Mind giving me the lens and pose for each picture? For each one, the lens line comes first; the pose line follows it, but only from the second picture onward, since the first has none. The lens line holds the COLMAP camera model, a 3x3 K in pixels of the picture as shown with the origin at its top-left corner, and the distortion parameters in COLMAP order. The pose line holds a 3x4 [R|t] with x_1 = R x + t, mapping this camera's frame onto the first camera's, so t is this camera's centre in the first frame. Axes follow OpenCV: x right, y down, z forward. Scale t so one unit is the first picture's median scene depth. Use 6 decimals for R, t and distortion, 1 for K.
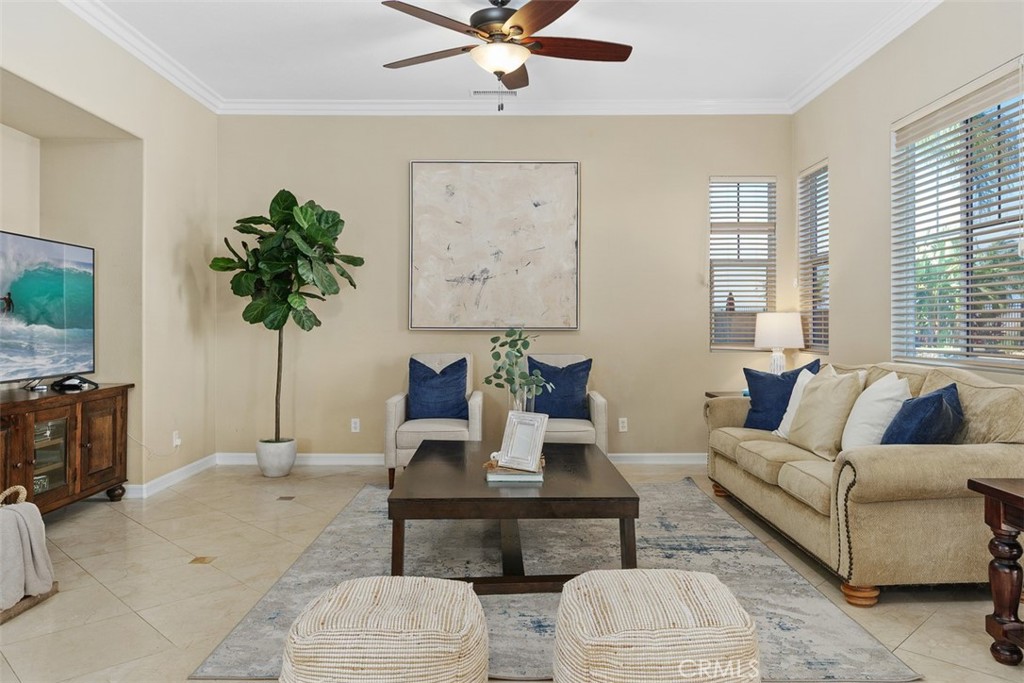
lens RADIAL K [[715.8, 0, 512.6], [0, 715.8, 301.2], [0, 0, 1]] dist [-0.000029, 0.000090]
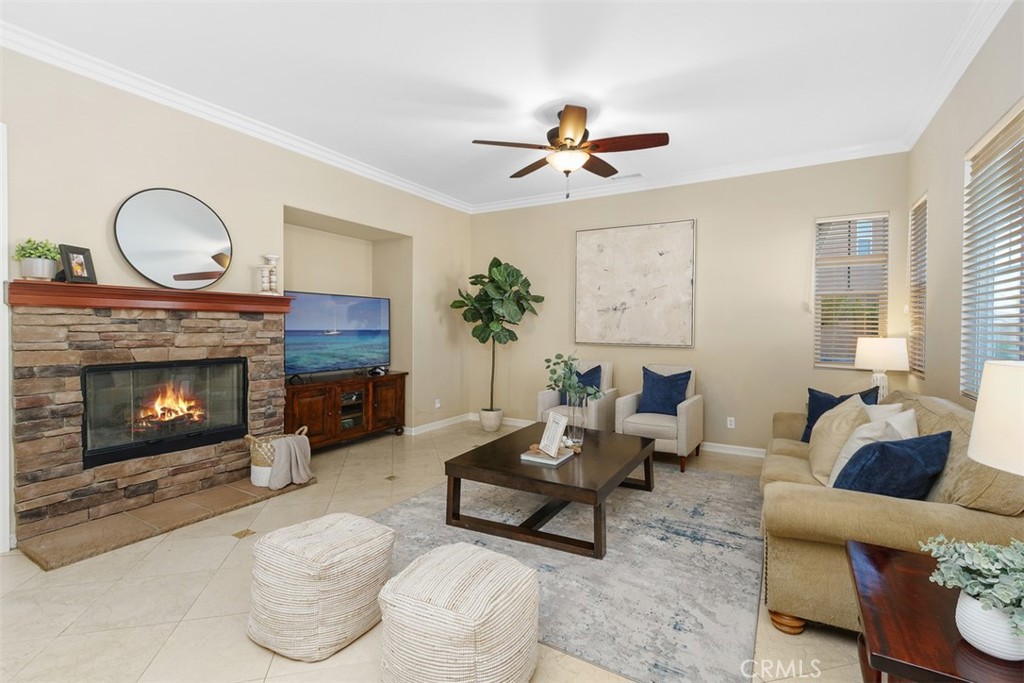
lens RADIAL K [[463.4, 0, 517.1], [0, 463.4, 319.8], [0, 0, 1]] dist [0.000947, 0.000584]
pose [[0.860113, -0.001116, -0.510102, 0.281964], [0.011417, 0.999789, 0.017063, -0.032136], [0.509975, -0.020500, 0.859945, 0.116907]]
